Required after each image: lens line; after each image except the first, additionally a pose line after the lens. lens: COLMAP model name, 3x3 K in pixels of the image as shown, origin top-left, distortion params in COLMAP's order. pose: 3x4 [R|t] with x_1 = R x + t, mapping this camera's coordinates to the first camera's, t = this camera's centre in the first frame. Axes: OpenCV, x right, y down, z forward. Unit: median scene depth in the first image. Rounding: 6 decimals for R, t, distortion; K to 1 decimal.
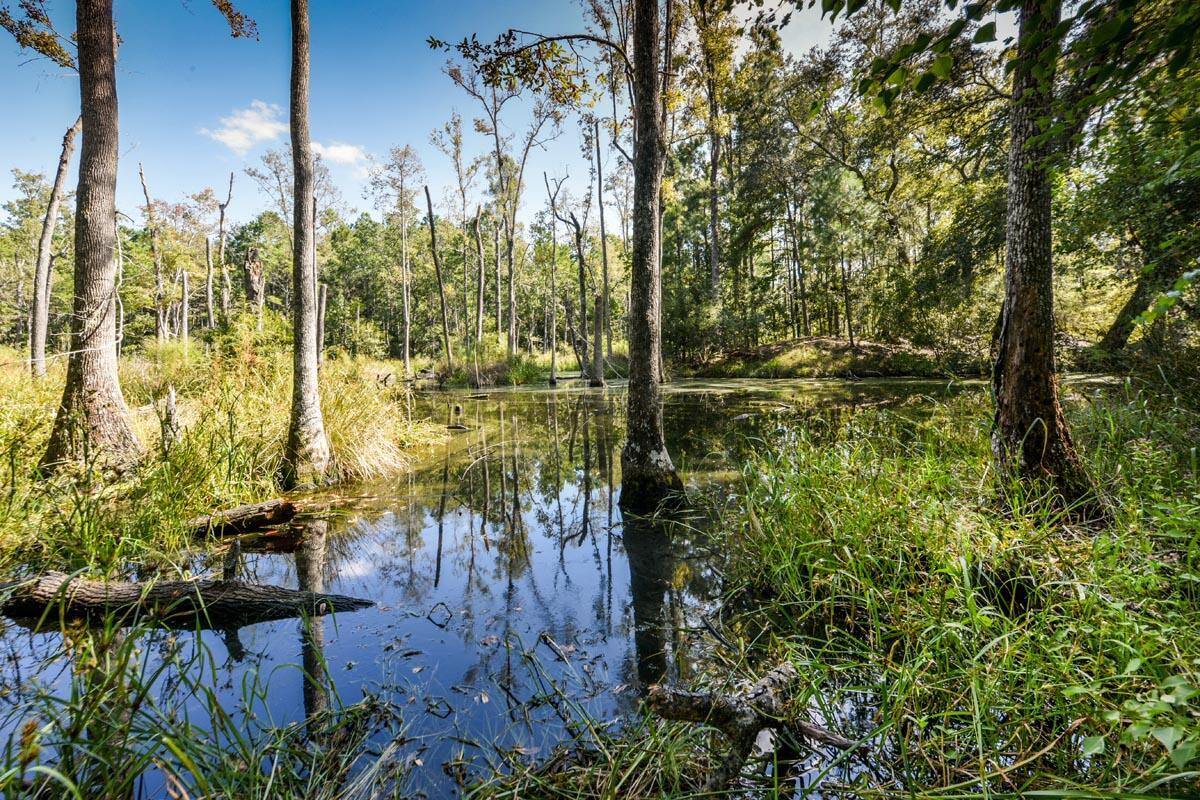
lens RADIAL K [[473.0, 0, 614.0], [0, 473.0, 400.0], [0, 0, 1]] dist [-0.007625, -0.000279]
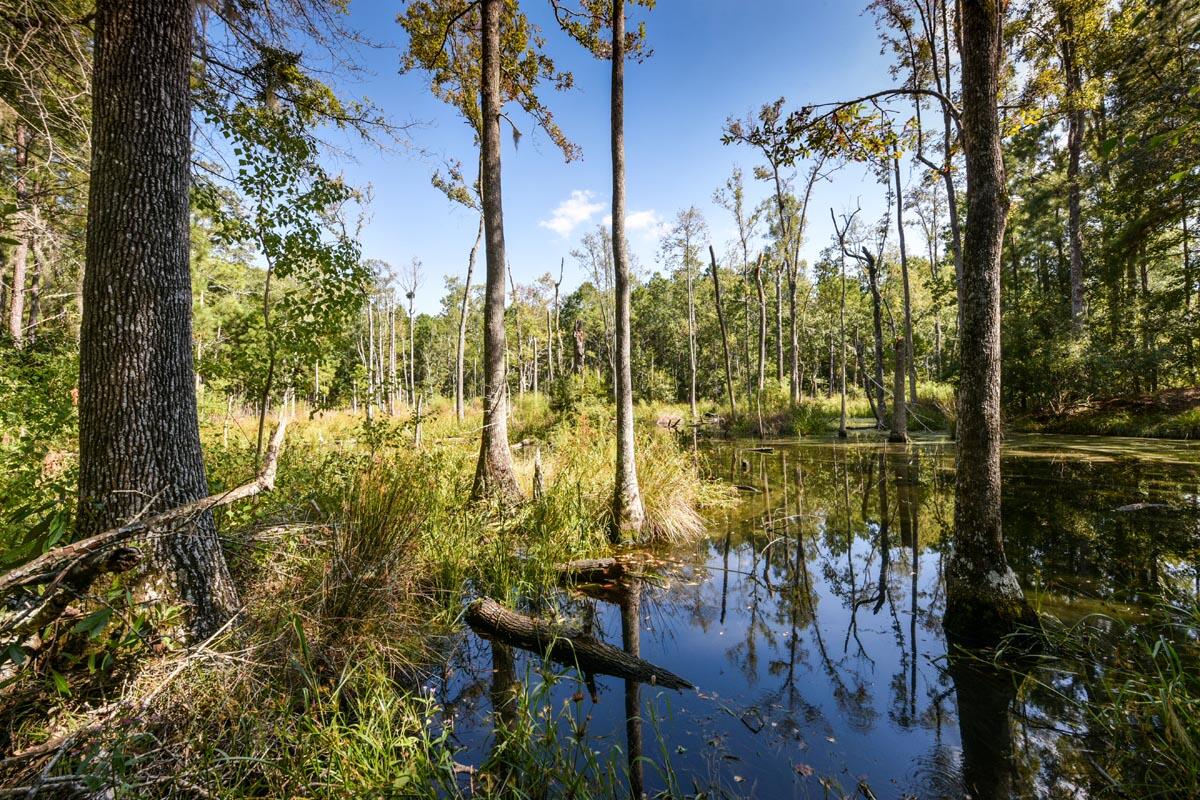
lens RADIAL K [[473.0, 0, 614.0], [0, 473.0, 400.0], [0, 0, 1]] dist [-0.007625, -0.000279]
pose [[0.854546, -0.003255, -0.519366, -0.029119], [0.007271, 0.999957, 0.005698, -0.105400], [0.519325, -0.008645, 0.854533, -0.028332]]
